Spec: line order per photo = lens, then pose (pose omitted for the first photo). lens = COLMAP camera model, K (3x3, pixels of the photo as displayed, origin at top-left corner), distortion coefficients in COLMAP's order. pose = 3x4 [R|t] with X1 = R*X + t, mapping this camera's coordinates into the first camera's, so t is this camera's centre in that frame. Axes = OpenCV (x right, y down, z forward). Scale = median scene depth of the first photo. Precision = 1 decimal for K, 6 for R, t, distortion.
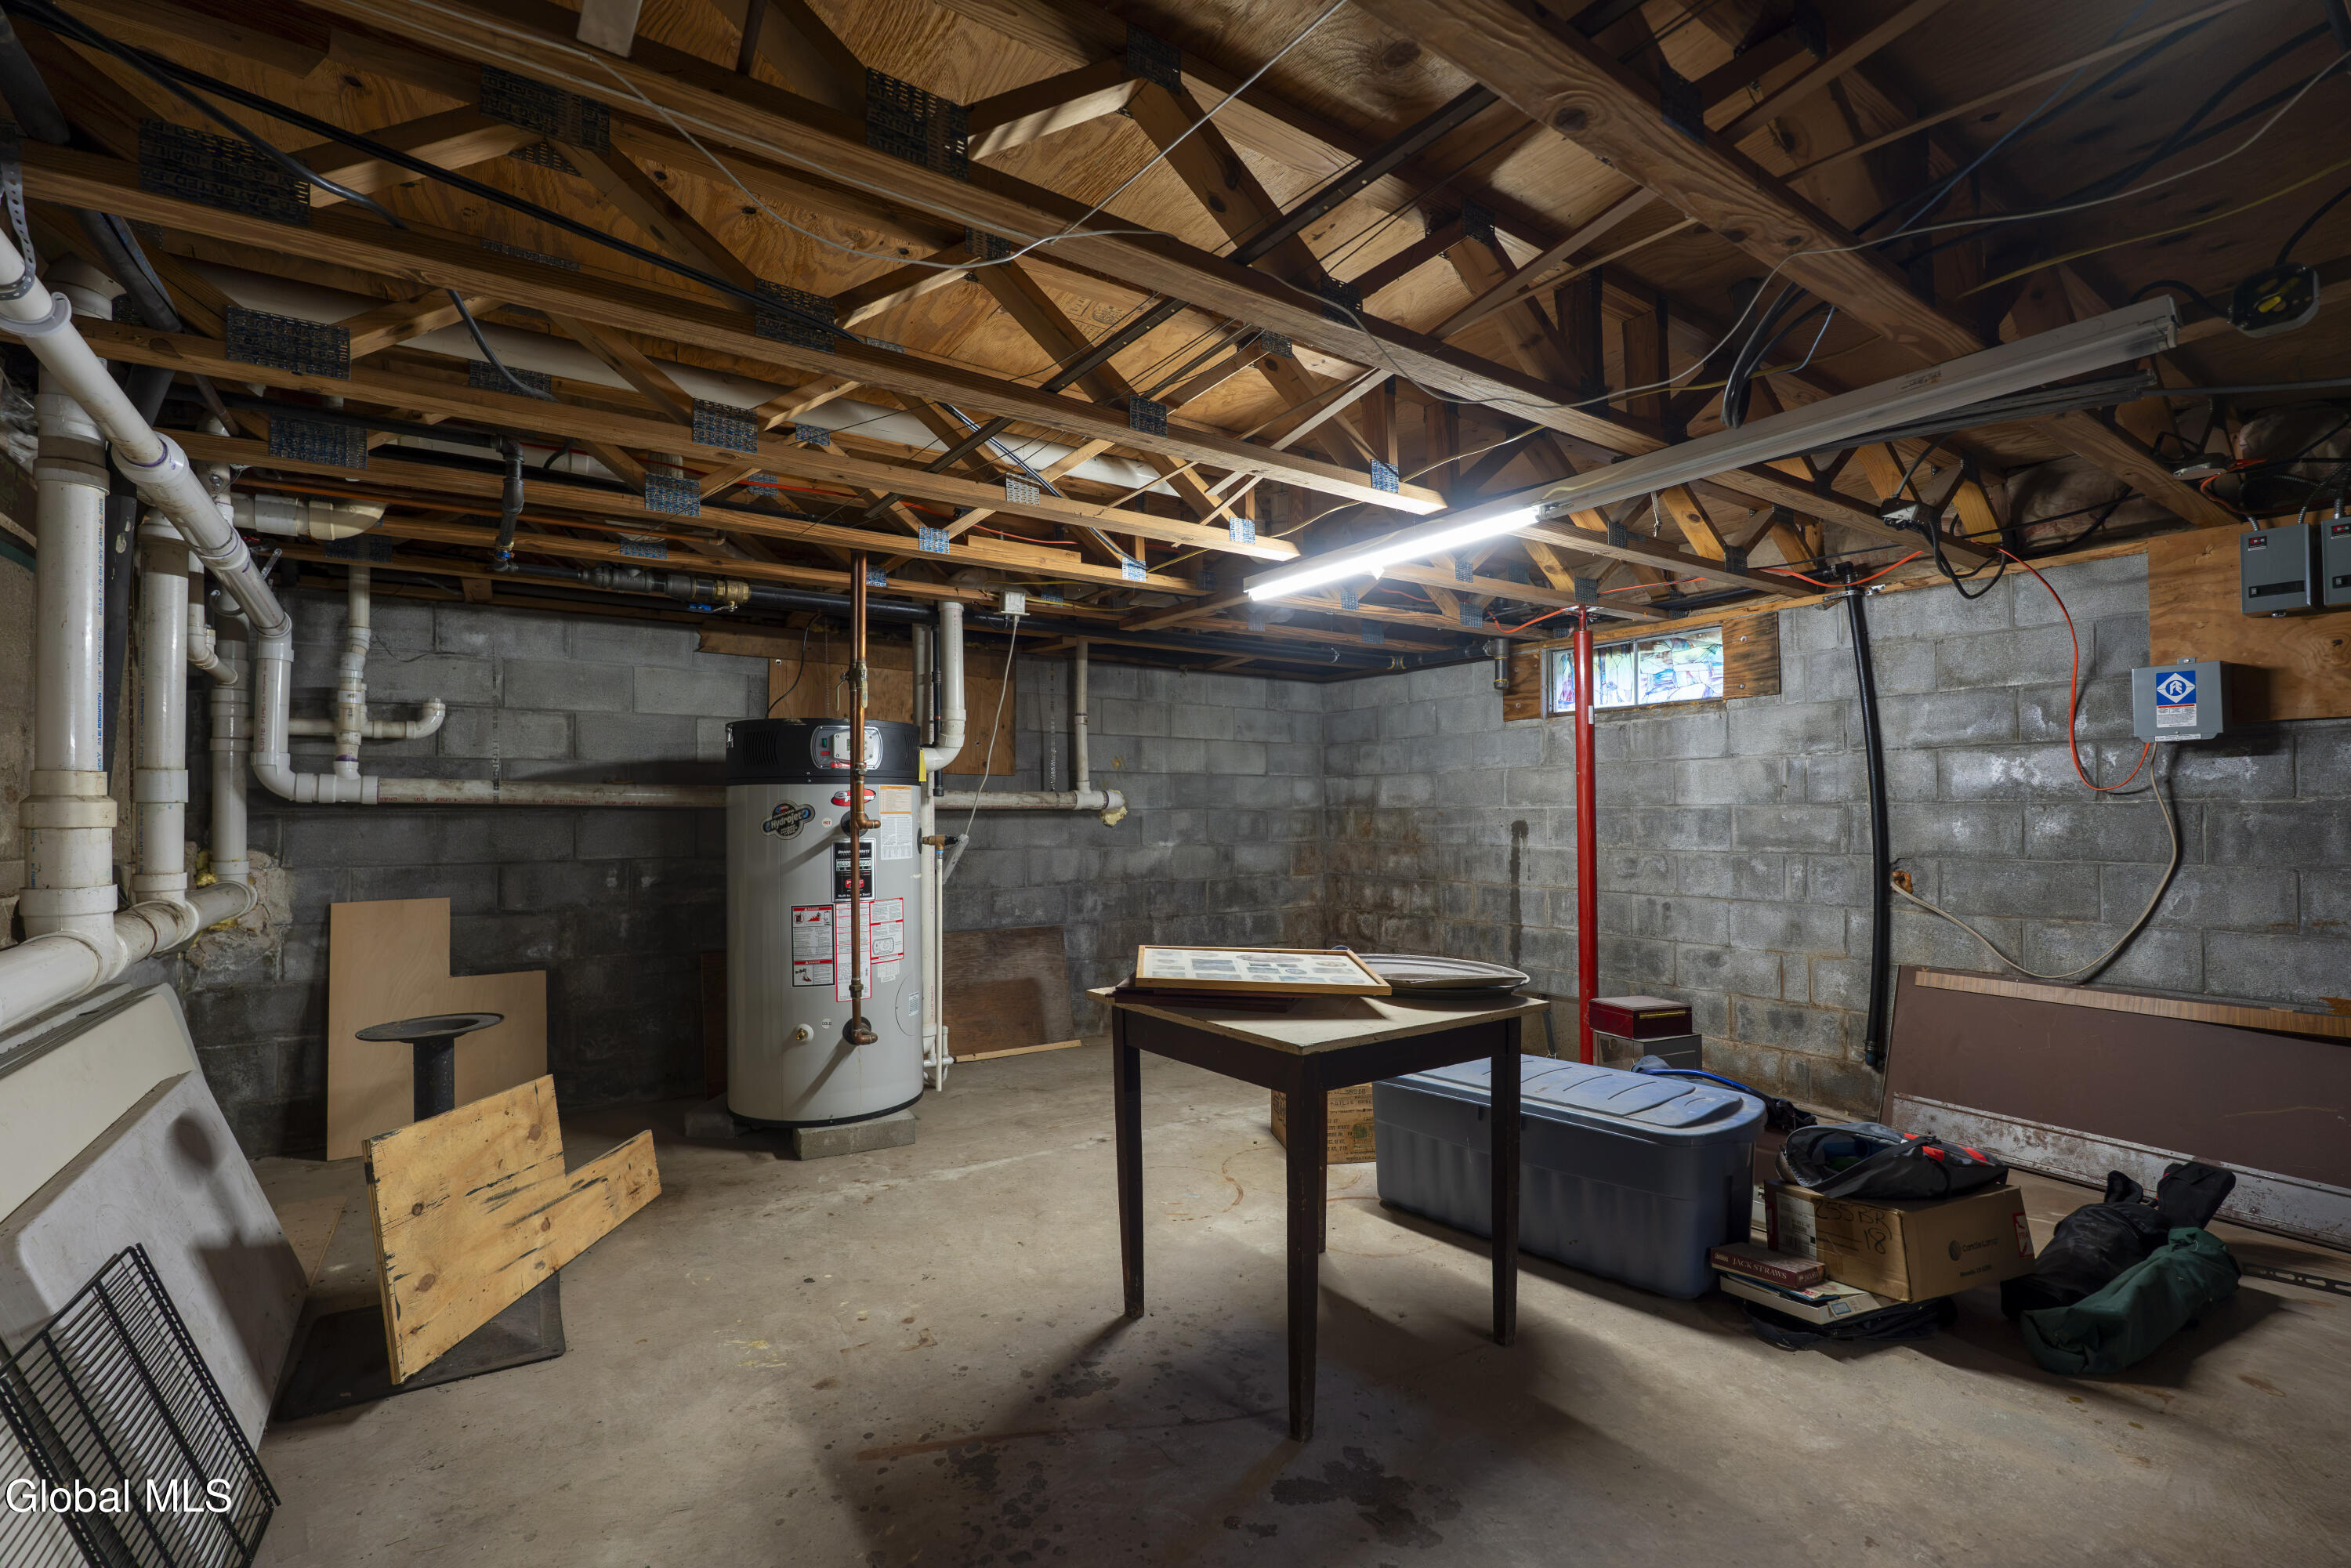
lens RADIAL K [[1039.6, 0, 1168.1], [0, 1039.6, 788.4], [0, 0, 1]] dist [-0.000483, -0.000265]
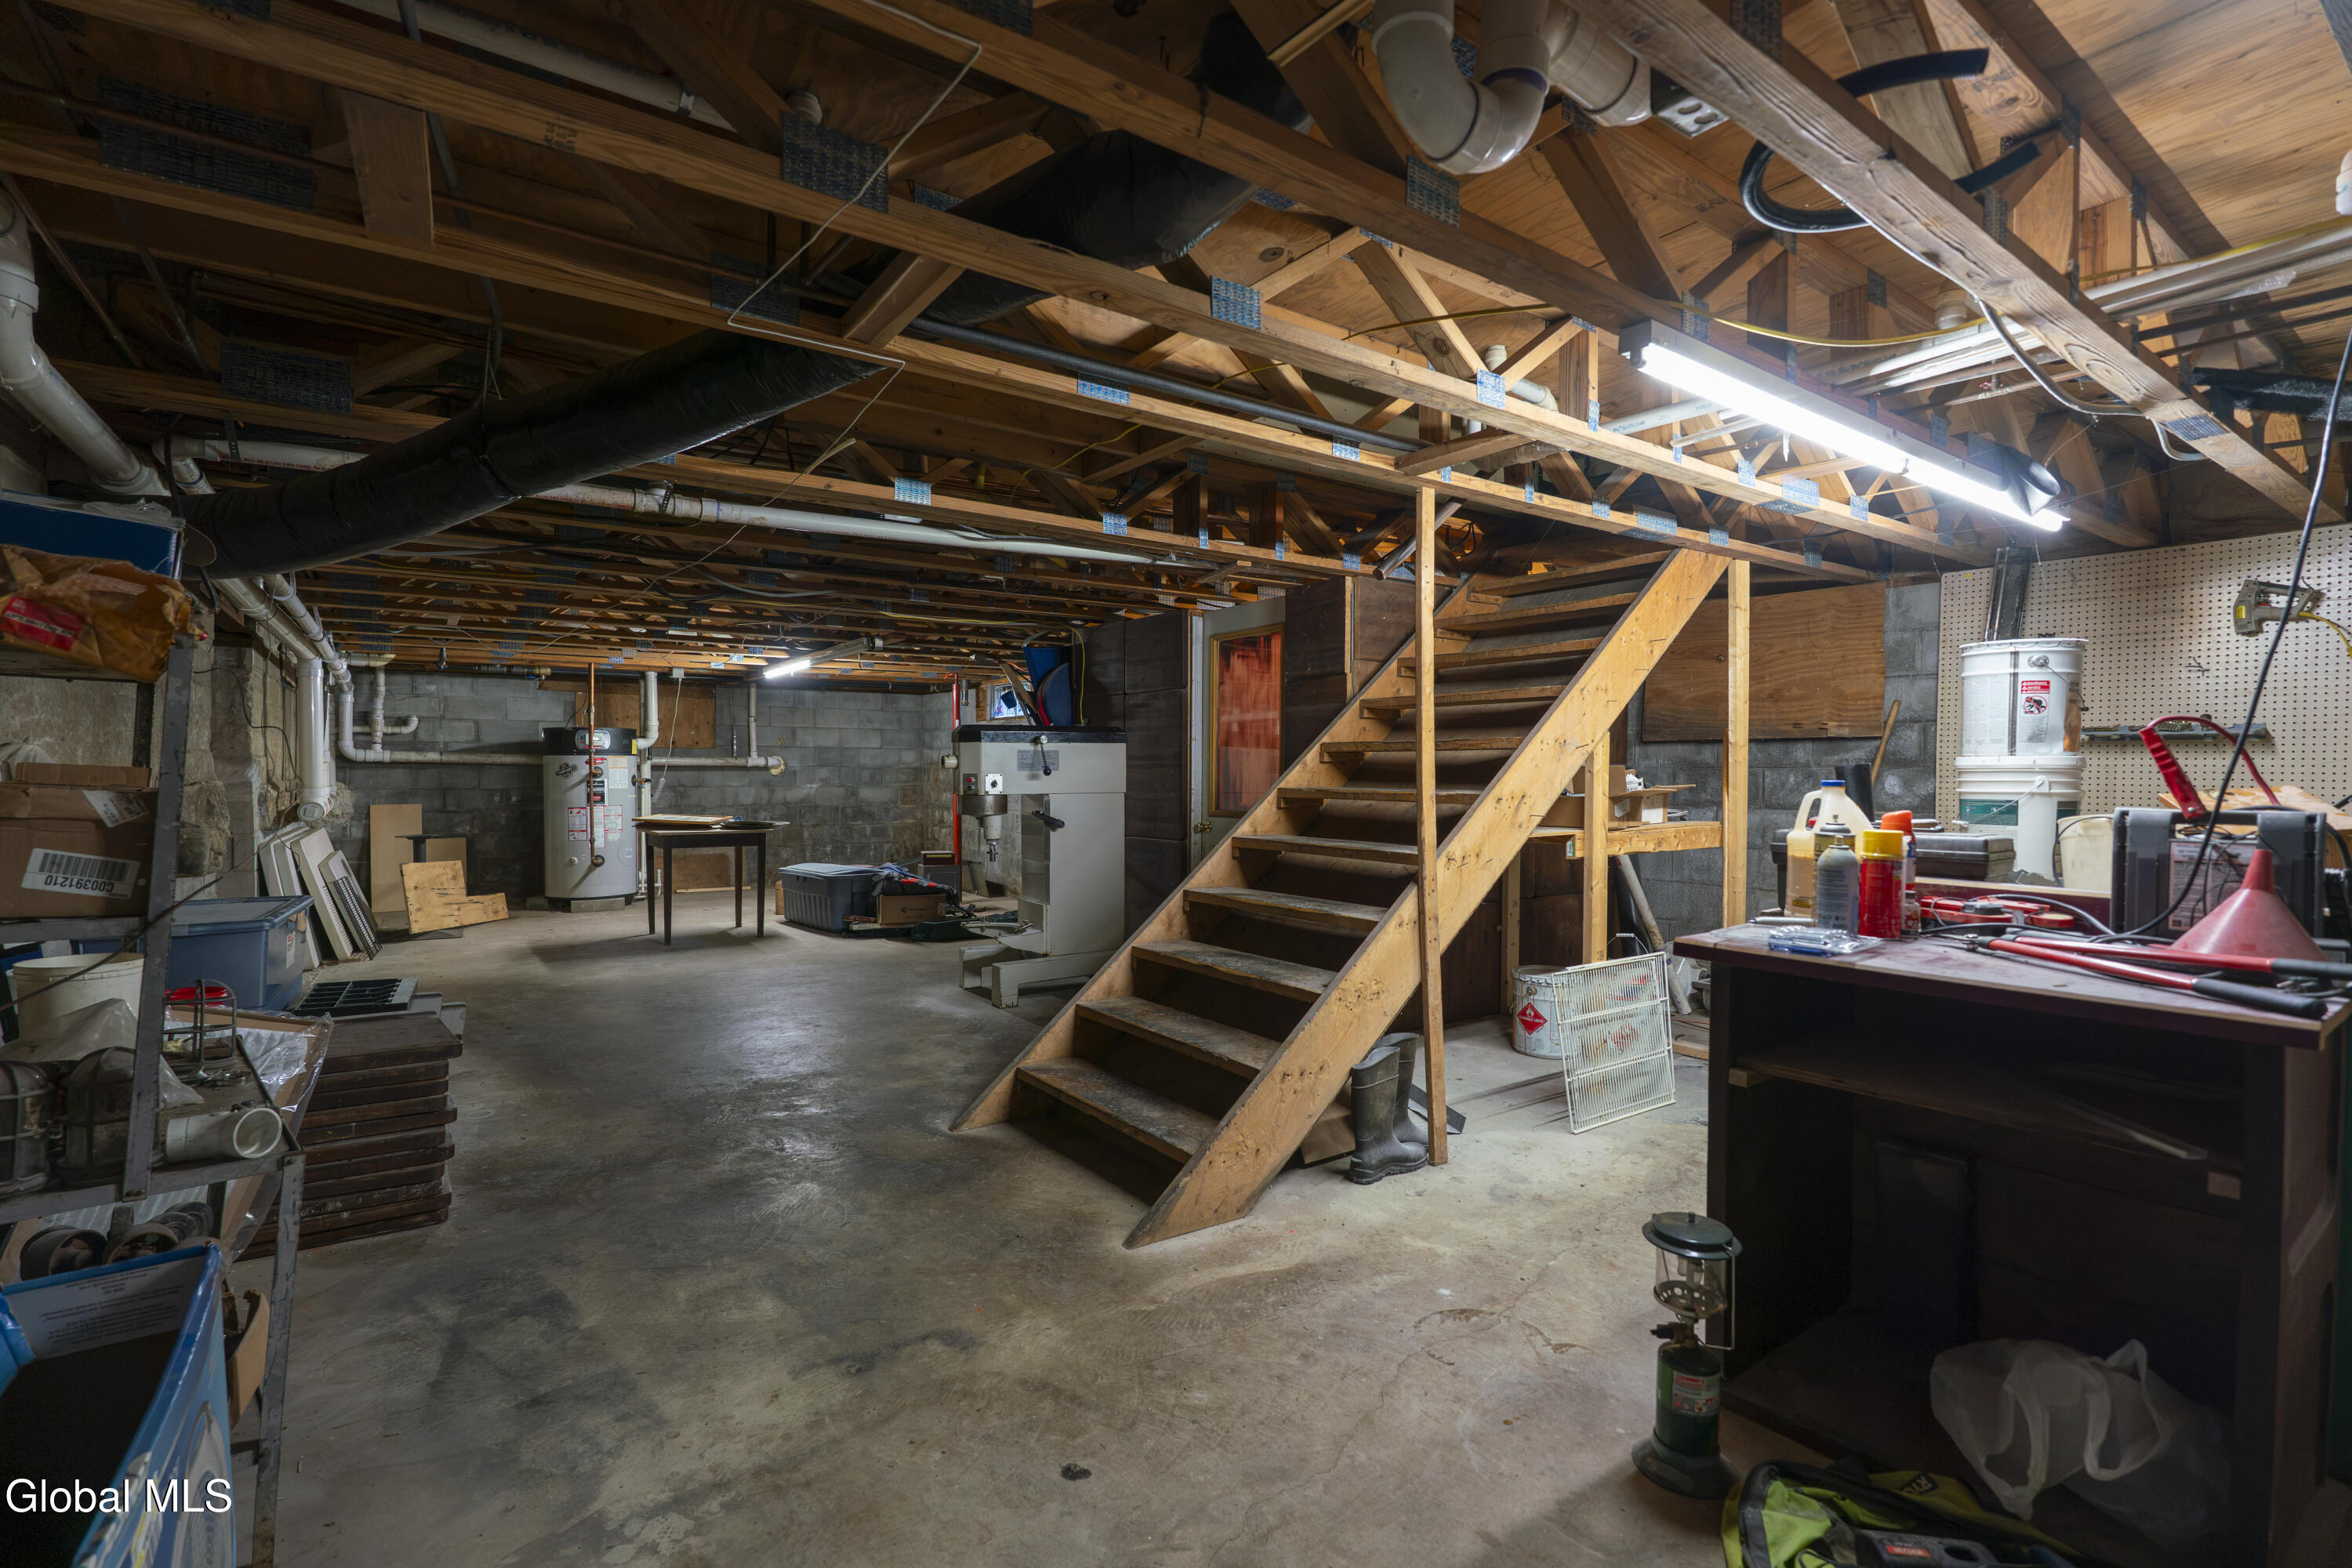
lens RADIAL K [[1053.4, 0, 1142.3], [0, 1053.4, 782.1], [0, 0, 1]] dist [-0.000207, -0.000137]
pose [[0.999966, 0.007871, 0.002621, 0.979339], [-0.007962, 0.999300, 0.036540, -0.043188], [-0.002332, -0.036559, 0.999329, -1.453534]]
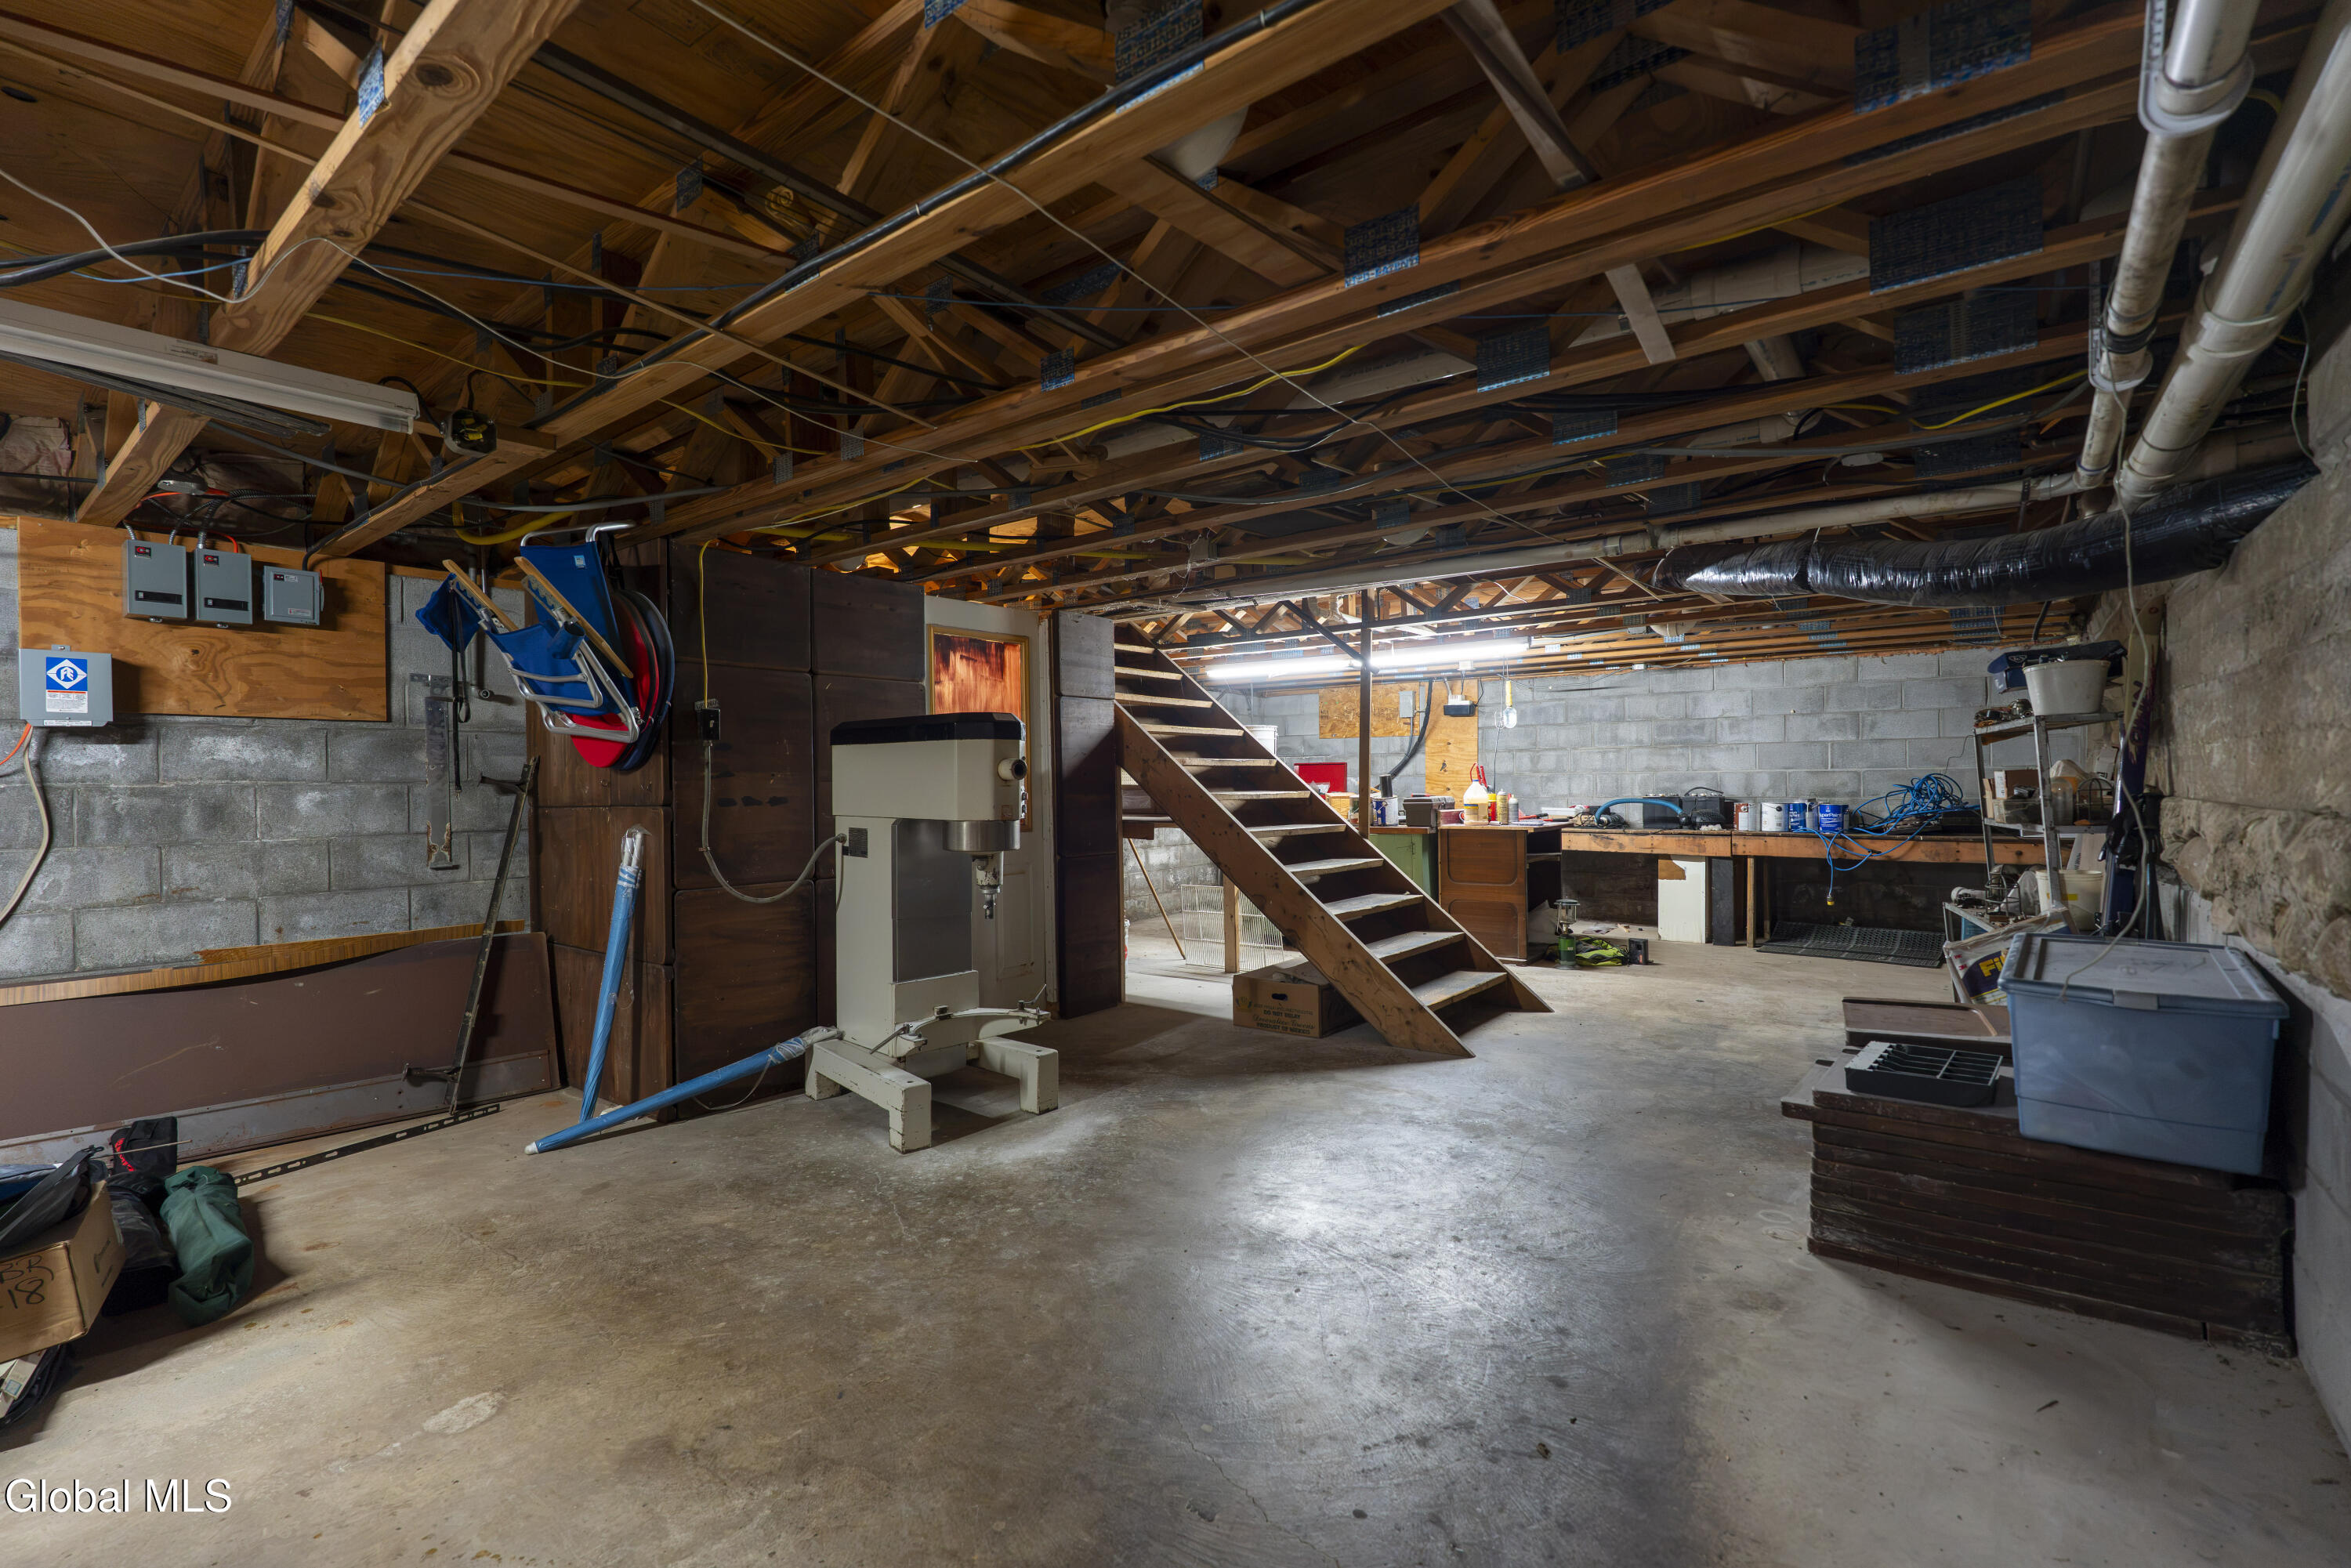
lens RADIAL K [[1039.6, 0, 1168.1], [0, 1039.6, 788.4], [0, 0, 1]] dist [-0.000483, -0.000265]
pose [[-0.283473, 0.000604, 0.958980, -0.296463], [-0.011125, 0.999930, -0.003919, 0.006817], [-0.958916, -0.011780, -0.283446, 0.245300]]
